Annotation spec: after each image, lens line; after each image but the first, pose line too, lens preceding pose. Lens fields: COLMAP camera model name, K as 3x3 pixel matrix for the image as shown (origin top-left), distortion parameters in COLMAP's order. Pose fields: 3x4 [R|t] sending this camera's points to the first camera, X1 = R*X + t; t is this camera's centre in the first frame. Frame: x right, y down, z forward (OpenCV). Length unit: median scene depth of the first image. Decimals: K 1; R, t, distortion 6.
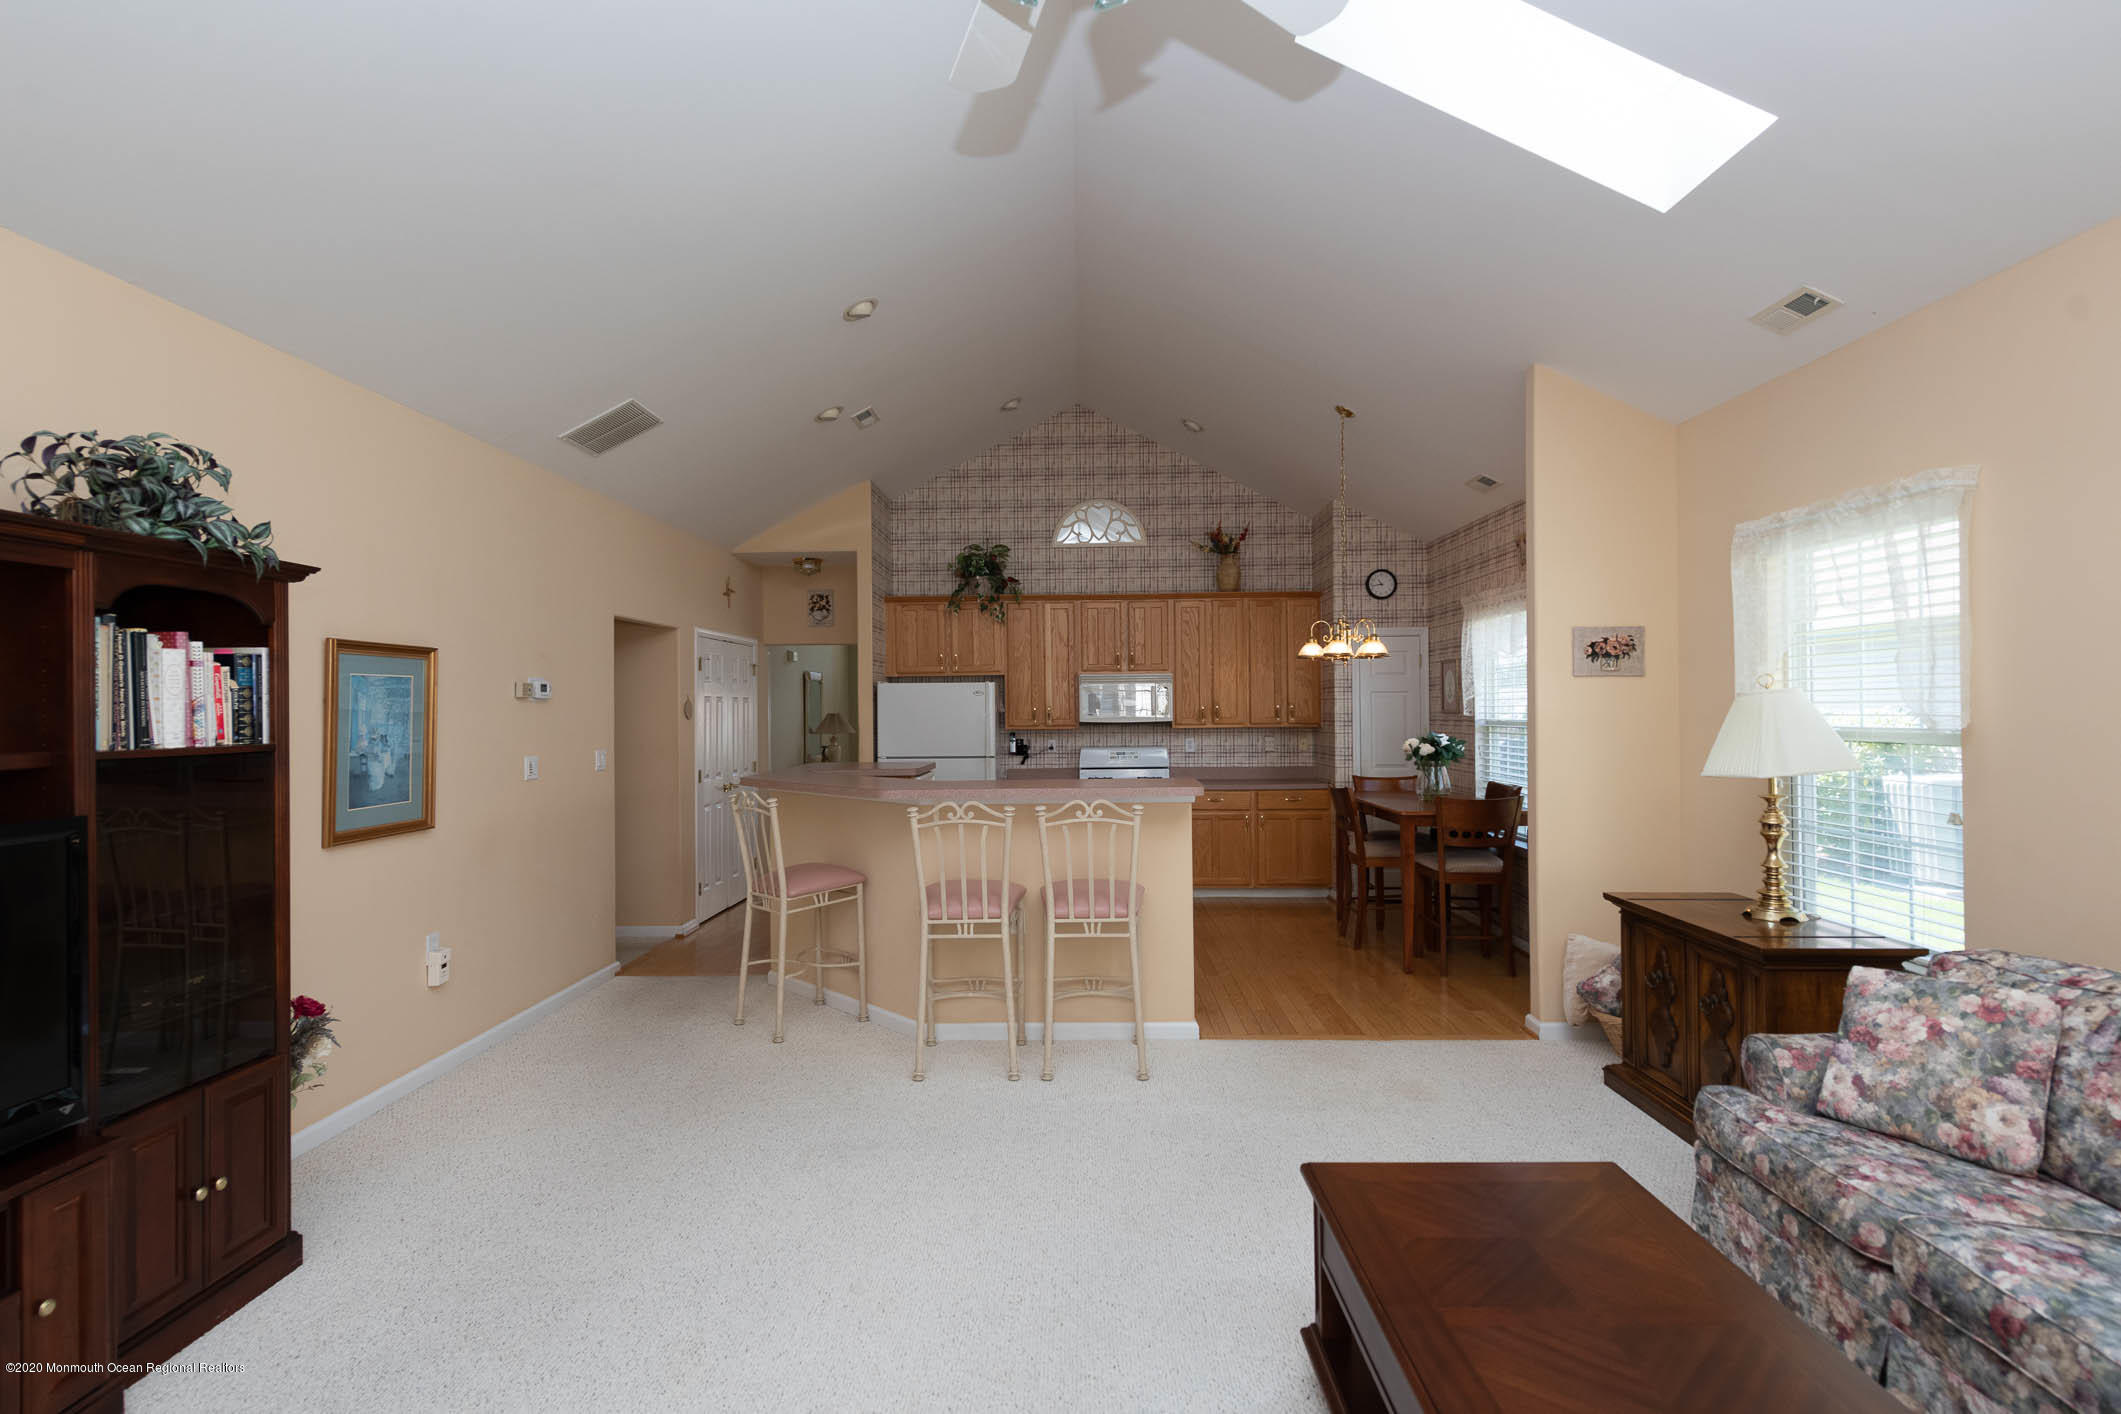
lens RADIAL K [[1055.3, 0, 1107.0], [0, 1055.3, 707.4], [0, 0, 1]] dist [0.002352, 0.000210]
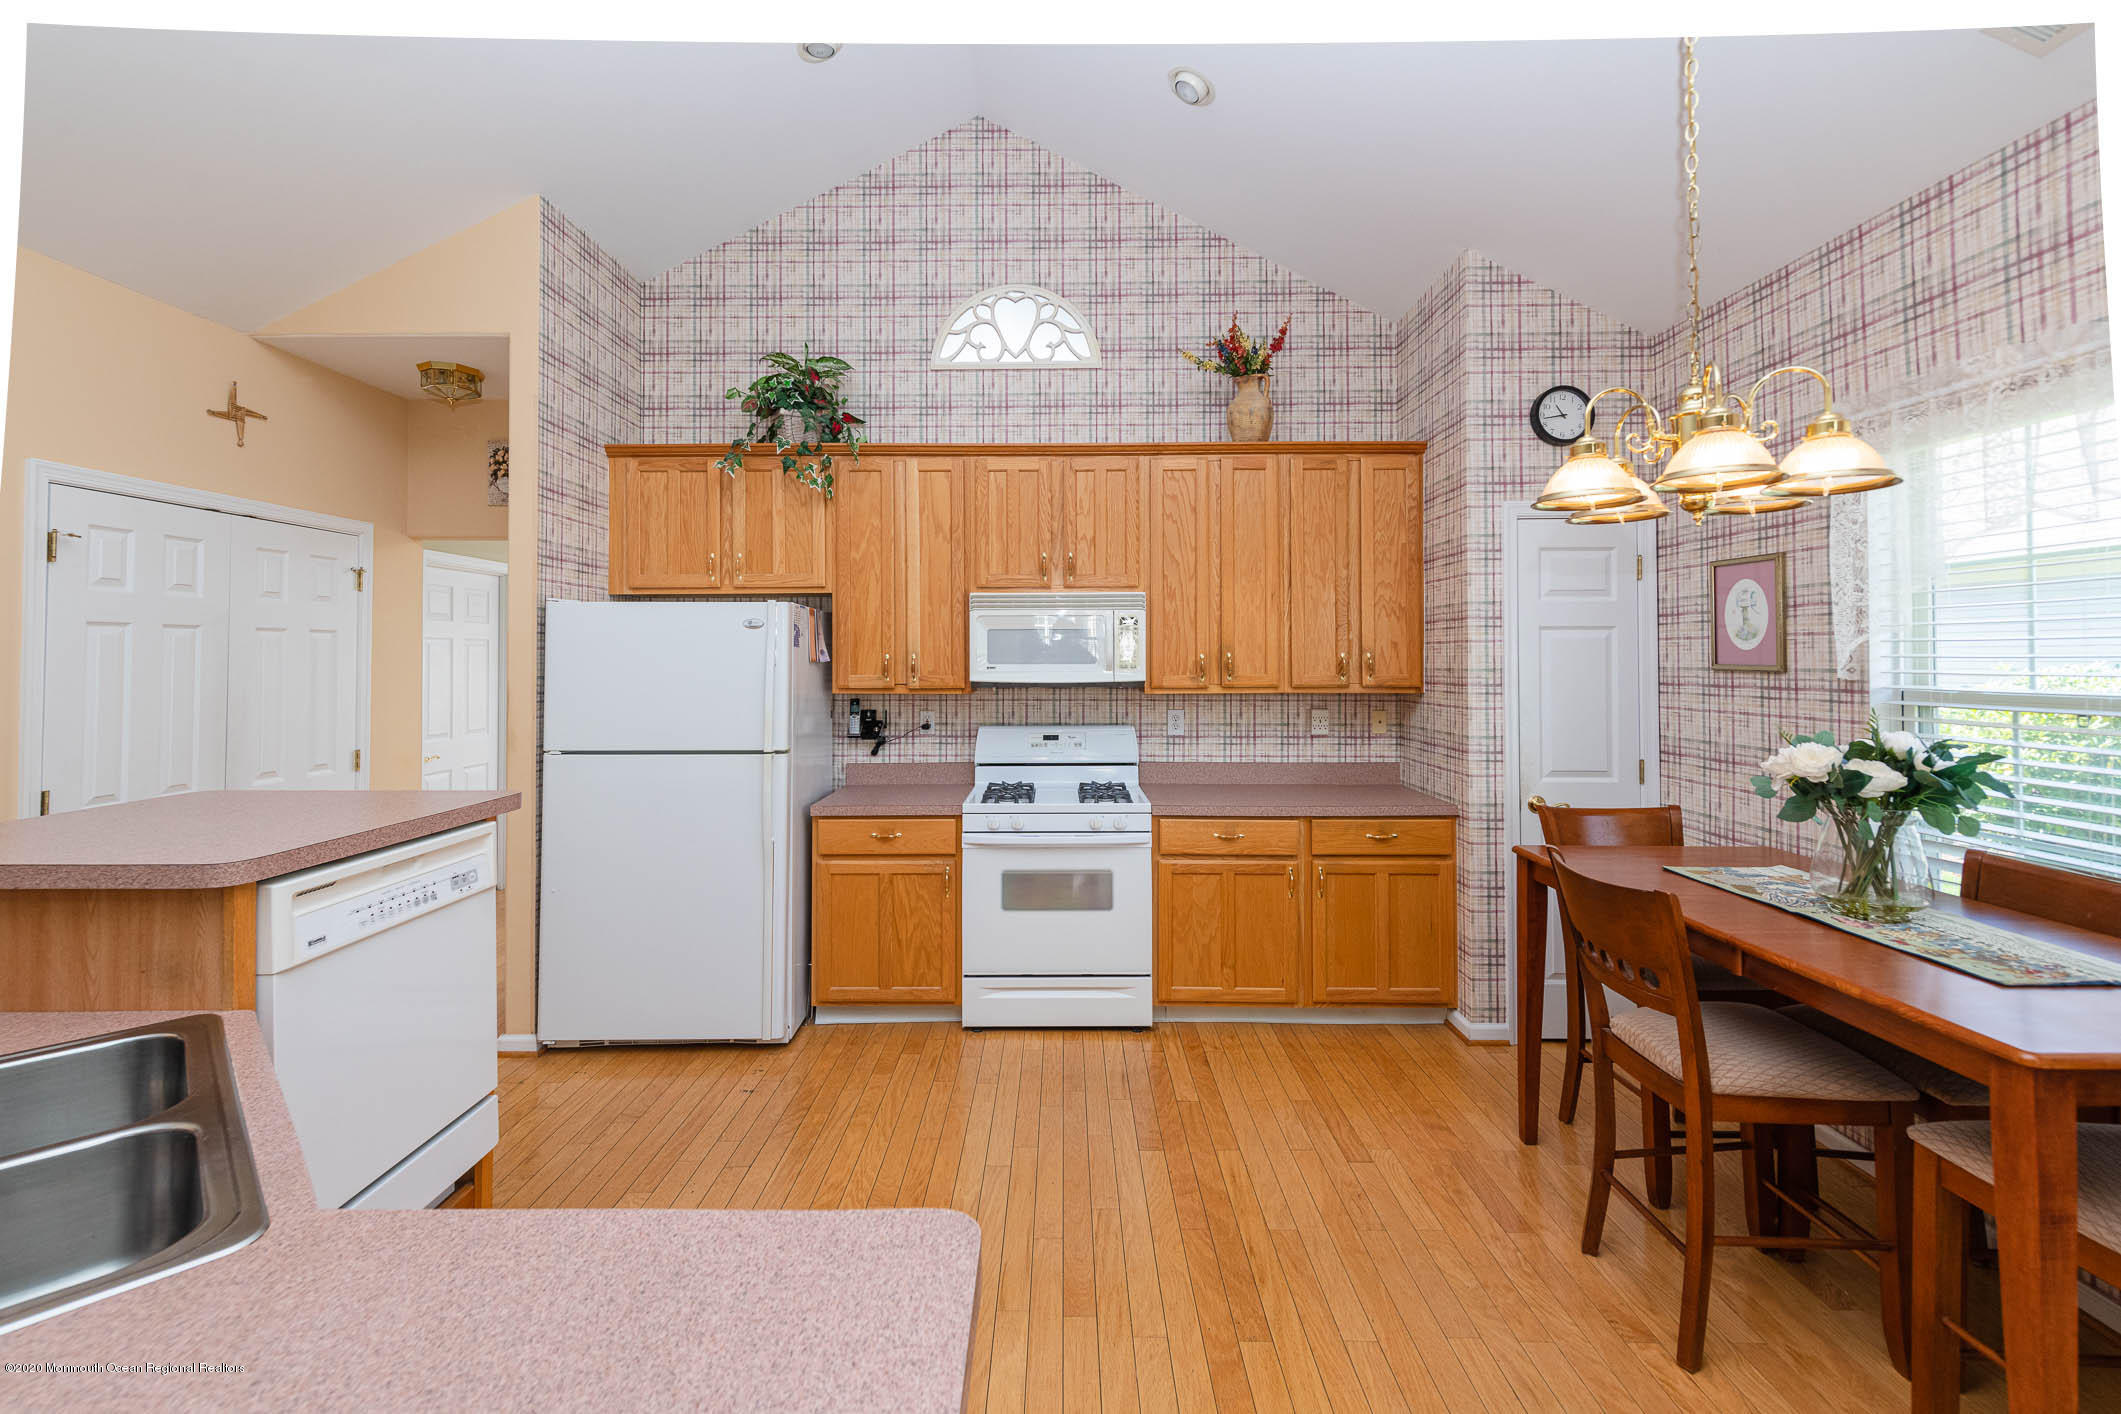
lens RADIAL K [[940.1, 0, 1029.9], [0, 940.1, 645.1], [0, 0, 1]] dist [0.014534, -0.000269]
pose [[0.998235, 0.006472, -0.059040, 0.031819], [-0.007191, 0.999902, -0.011977, 0.000815], [0.058956, 0.012380, 0.998184, 0.522846]]
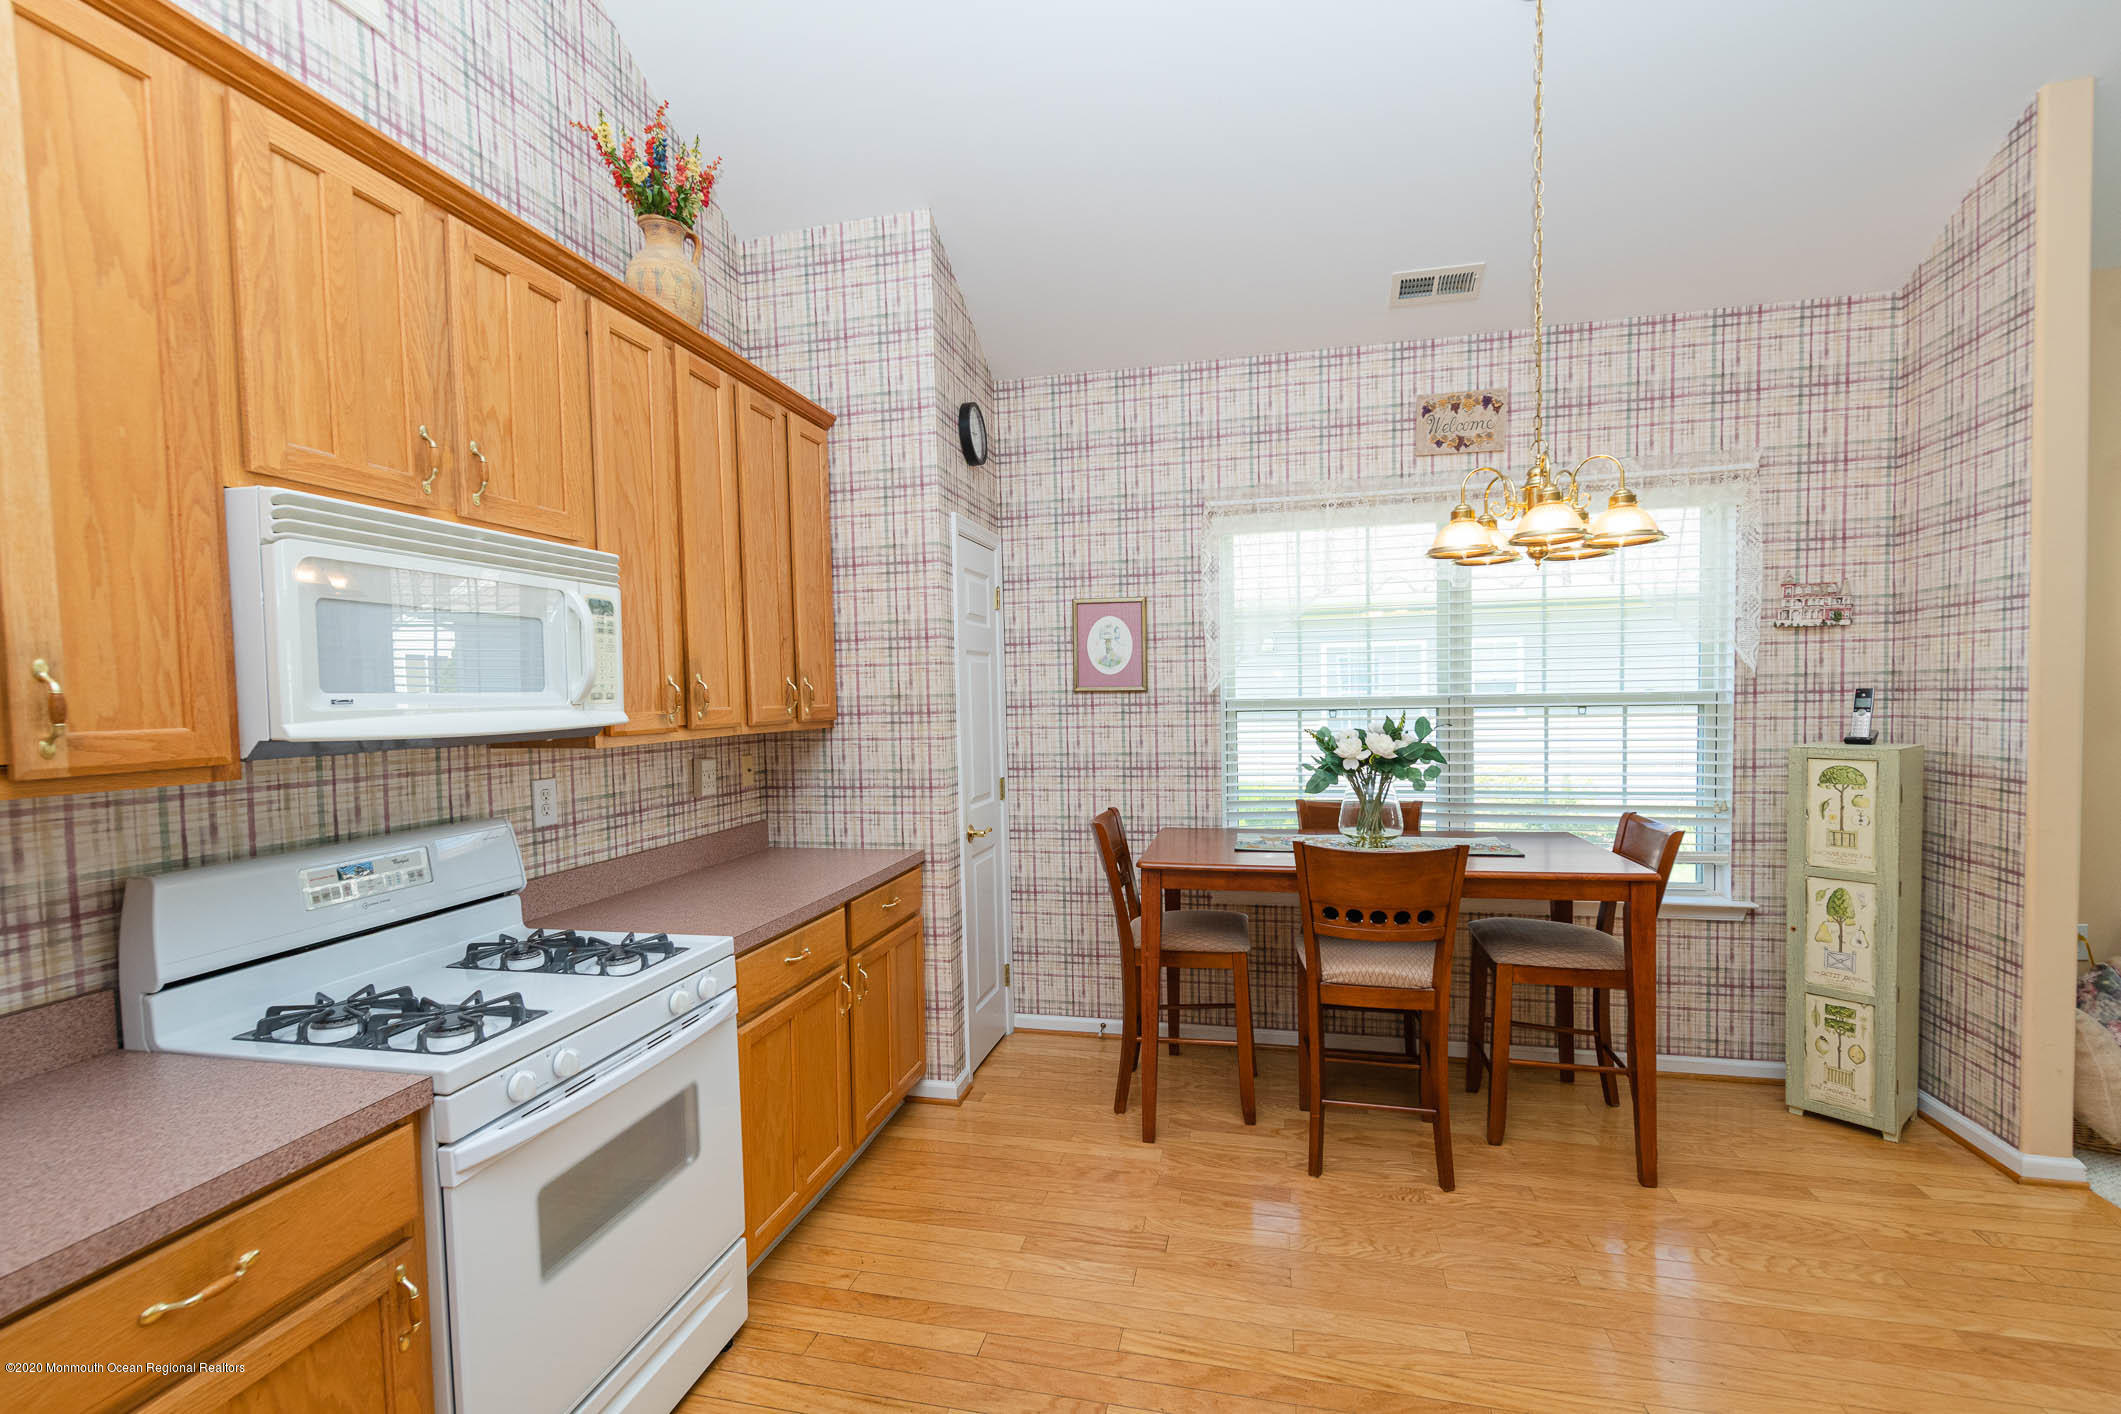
lens RADIAL K [[953.3, 0, 1089.8], [0, 953.3, 739.6], [0, 0, 1]] dist [0.013702, 0.000021]
pose [[0.235957, -0.043530, 0.970788, -0.159607], [0.015435, 0.999038, 0.041045, 0.008615], [-0.971641, 0.005300, 0.236402, 0.819015]]
